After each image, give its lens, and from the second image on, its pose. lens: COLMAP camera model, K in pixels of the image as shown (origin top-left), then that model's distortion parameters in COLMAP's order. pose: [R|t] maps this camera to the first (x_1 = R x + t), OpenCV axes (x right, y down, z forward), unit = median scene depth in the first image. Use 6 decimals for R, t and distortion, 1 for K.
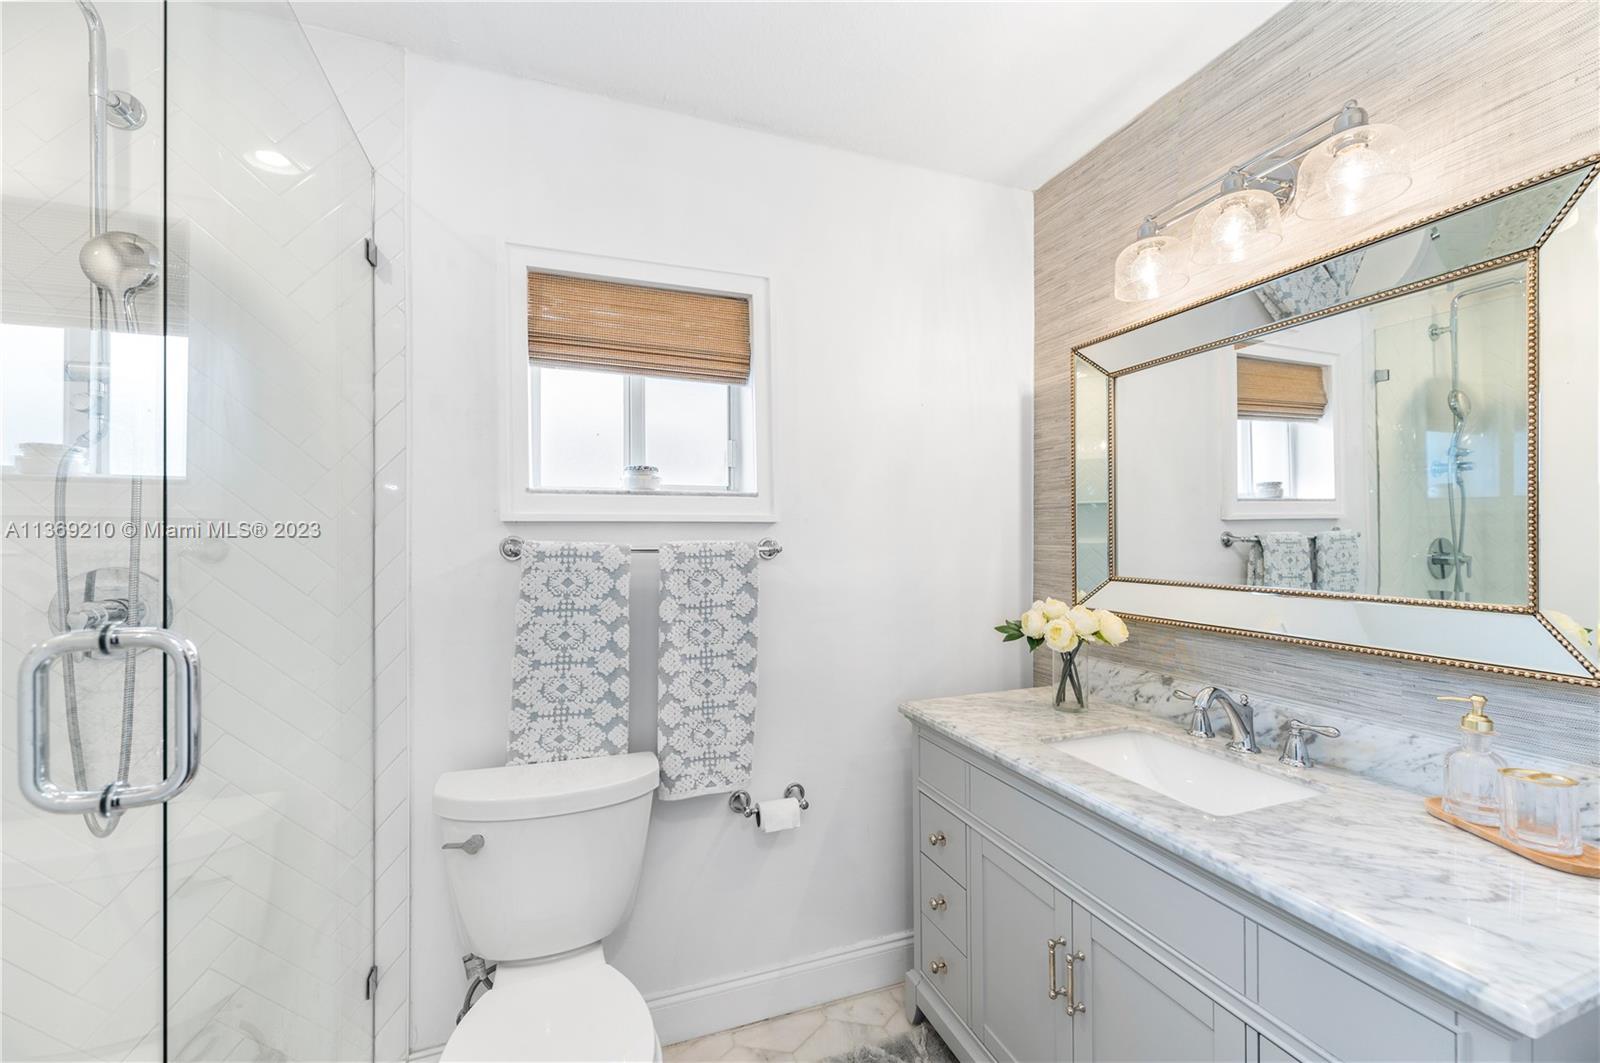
lens RADIAL K [[640.8, 0, 798.4], [0, 640.8, 533.4], [0, 0, 1]] dist [0.000599, -0.000614]
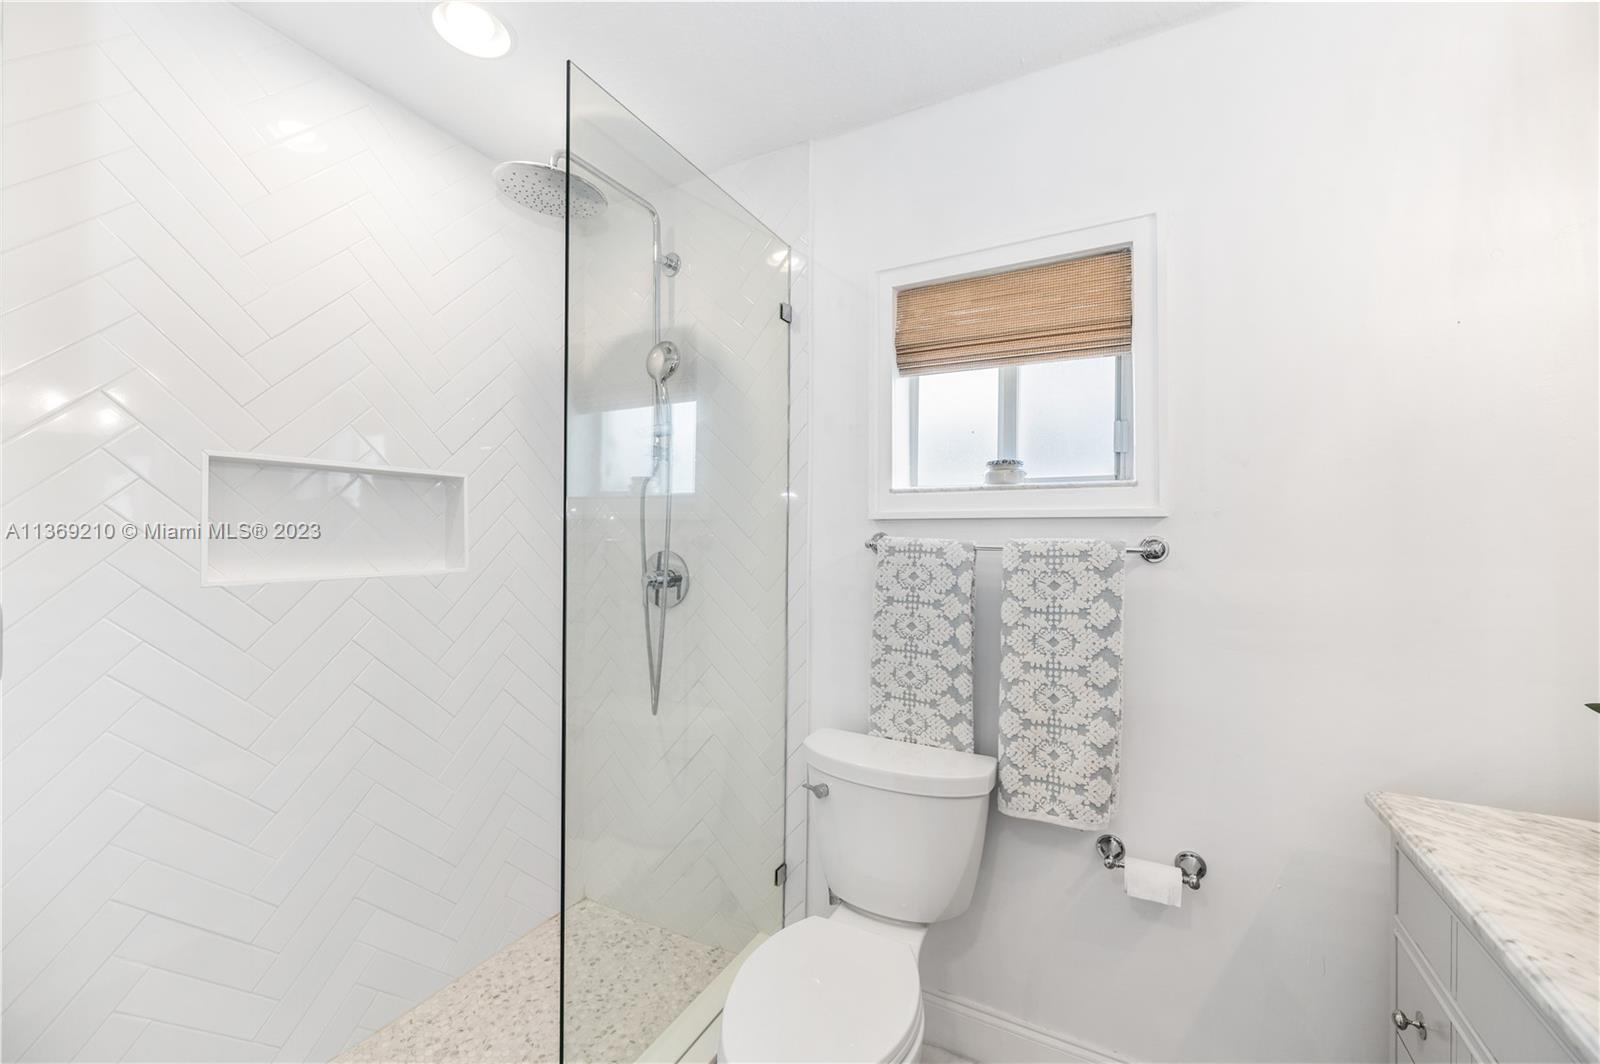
lens RADIAL K [[640.8, 0, 796.0], [0, 640.8, 531.8], [0, 0, 1]] dist [0.000599, -0.000614]
pose [[0.662807, 0.004479, -0.748777, 0.290719], [-0.002788, 0.999990, 0.003513, -0.000131], [0.748785, -0.000241, 0.662813, 0.143495]]
